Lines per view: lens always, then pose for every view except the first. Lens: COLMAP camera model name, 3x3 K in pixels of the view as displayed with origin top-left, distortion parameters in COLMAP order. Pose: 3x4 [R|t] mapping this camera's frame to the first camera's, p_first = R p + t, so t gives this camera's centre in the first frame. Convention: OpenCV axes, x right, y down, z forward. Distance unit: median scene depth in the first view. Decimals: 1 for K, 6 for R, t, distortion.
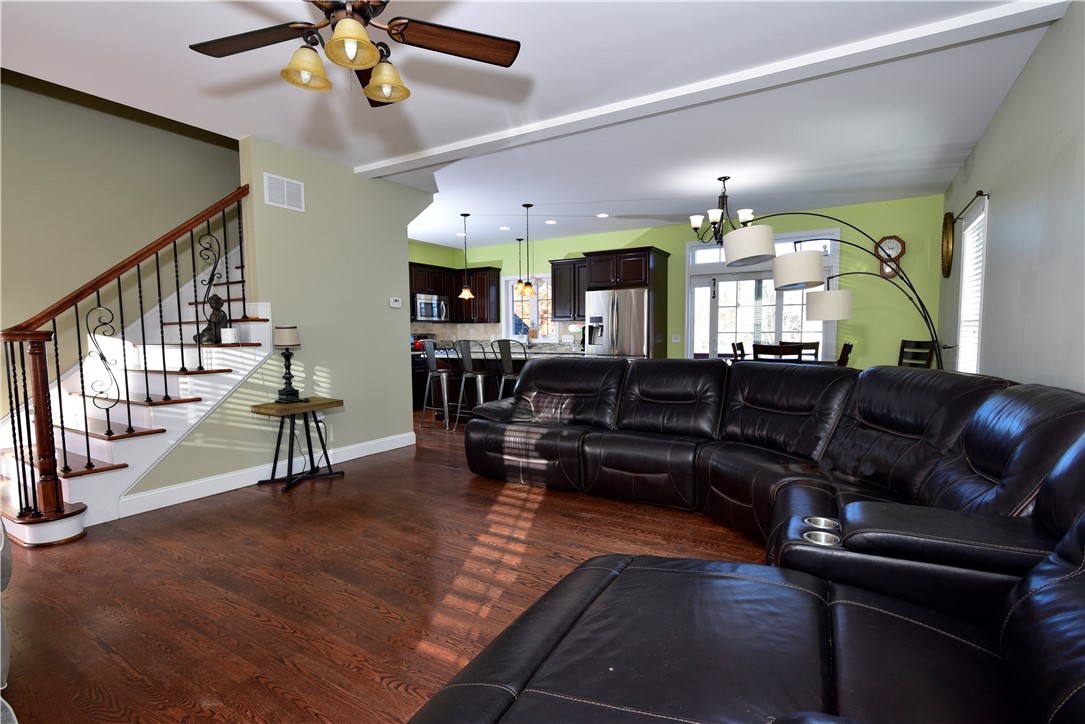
lens RADIAL K [[522.1, 0, 542.1], [0, 522.1, 375.7], [0, 0, 1]] dist [-0.004074, -0.000241]
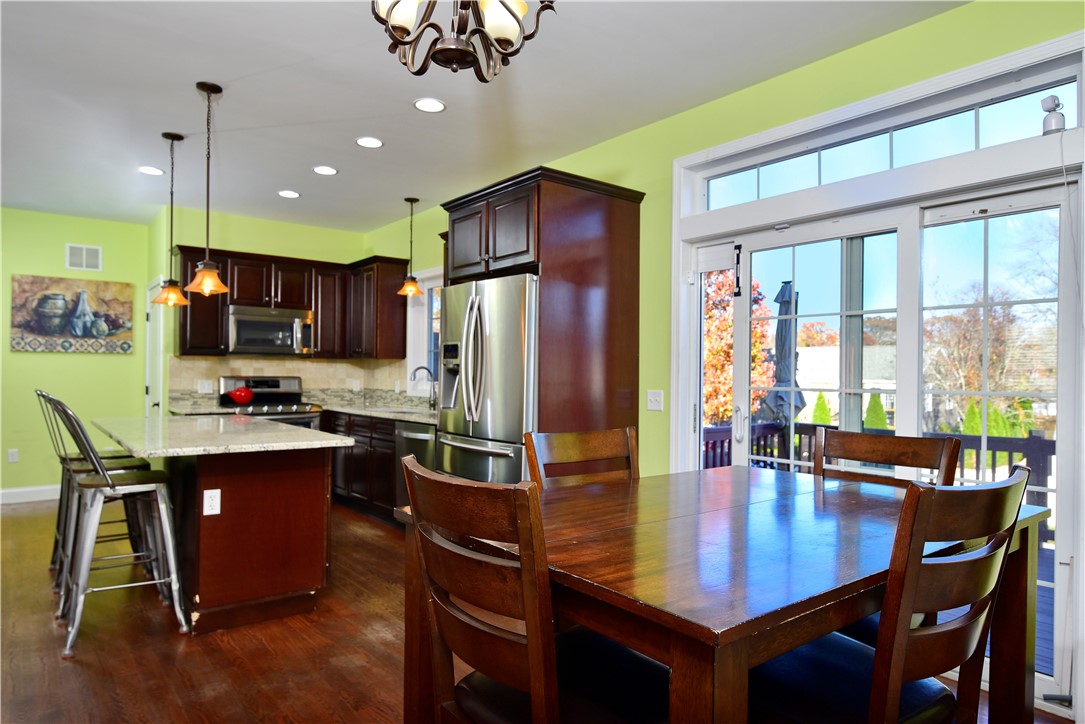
lens RADIAL K [[667.1, 0, 540.4], [0, 667.1, 374.8], [0, 0, 1]] dist [0.001521, -0.000634]
pose [[0.935682, 0.017528, -0.352410, 0.548248], [-0.045802, 0.996349, -0.072053, -0.076235], [0.349860, 0.083560, 0.933068, 0.757442]]
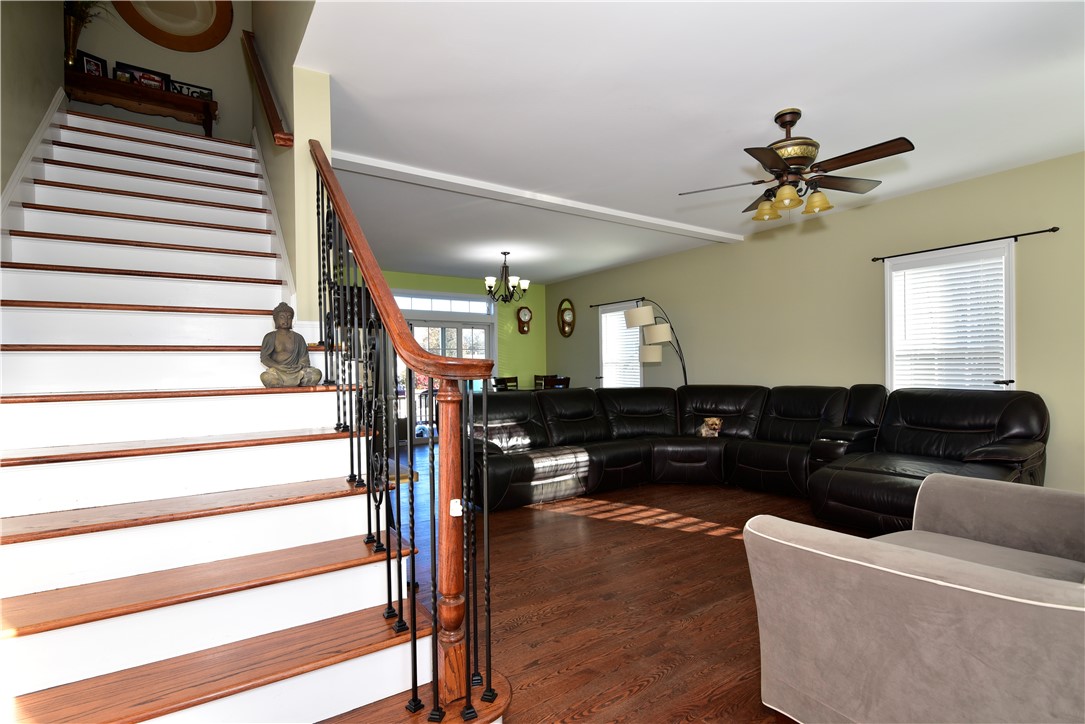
lens RADIAL K [[525.8, 0, 539.2], [0, 525.8, 375.3], [0, 0, 1]] dist [-0.018444, 0.000503]
pose [[0.430302, -0.011477, 0.902612, -0.861462], [0.085805, 0.995912, -0.028243, -0.029145], [-0.898597, 0.089601, 0.429528, 0.408026]]
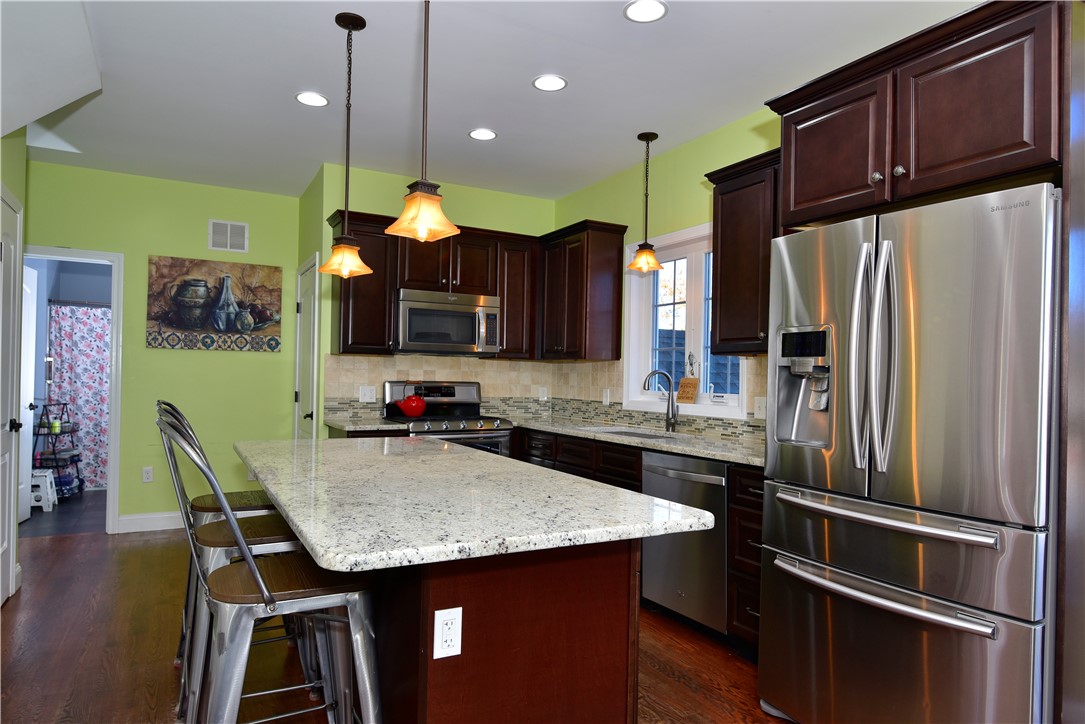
lens RADIAL K [[667.1, 0, 540.4], [0, 667.1, 374.8], [0, 0, 1]] dist [0.001521, -0.000634]
pose [[0.865951, 0.022577, -0.499618, 0.228103], [-0.066354, 0.995336, -0.070029, -0.091803], [0.495707, 0.093793, 0.863410, 0.984826]]
